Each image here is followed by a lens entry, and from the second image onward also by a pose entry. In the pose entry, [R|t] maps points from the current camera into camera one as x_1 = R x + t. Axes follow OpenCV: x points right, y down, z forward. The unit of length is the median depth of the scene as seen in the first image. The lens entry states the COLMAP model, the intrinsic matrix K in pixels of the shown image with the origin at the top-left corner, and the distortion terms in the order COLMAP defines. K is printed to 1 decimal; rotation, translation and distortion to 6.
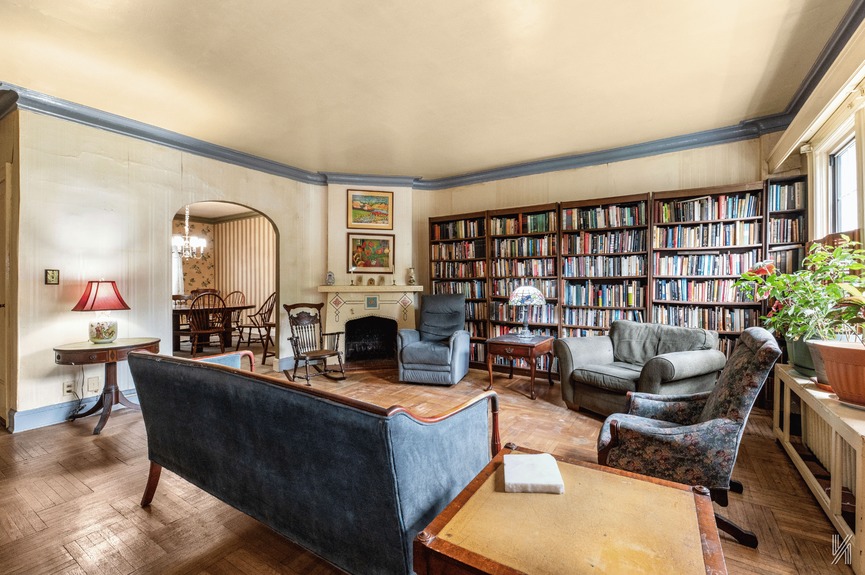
lens RADIAL K [[373.4, 0, 454.3], [0, 373.4, 286.0], [0, 0, 1]] dist [0.004743, -0.000924]
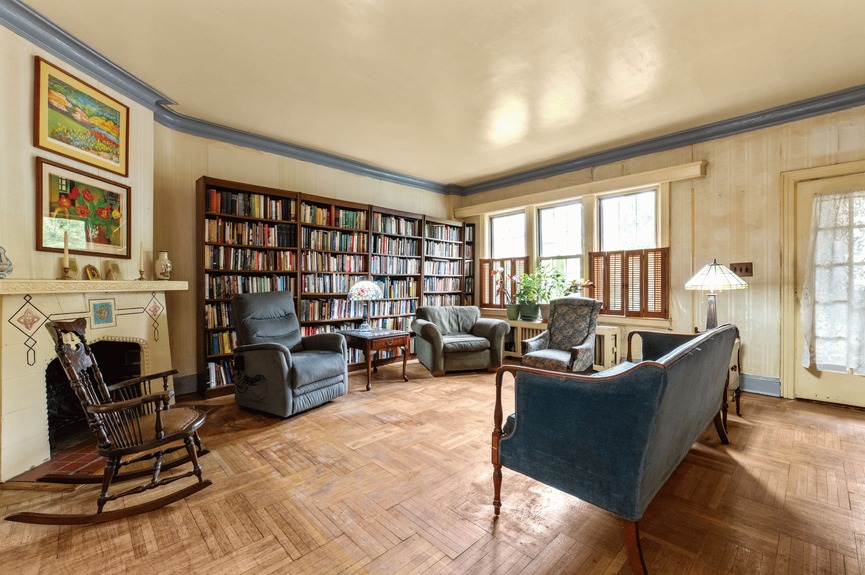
lens RADIAL K [[373.4, 0, 434.7], [0, 373.4, 290.8], [0, 0, 1]] dist [0.004743, -0.000924]
pose [[0.240415, -0.018040, 0.970502, -0.680009], [0.009718, 0.999822, 0.016177, 0.010422], [-0.970621, 0.005542, 0.240548, 0.512134]]
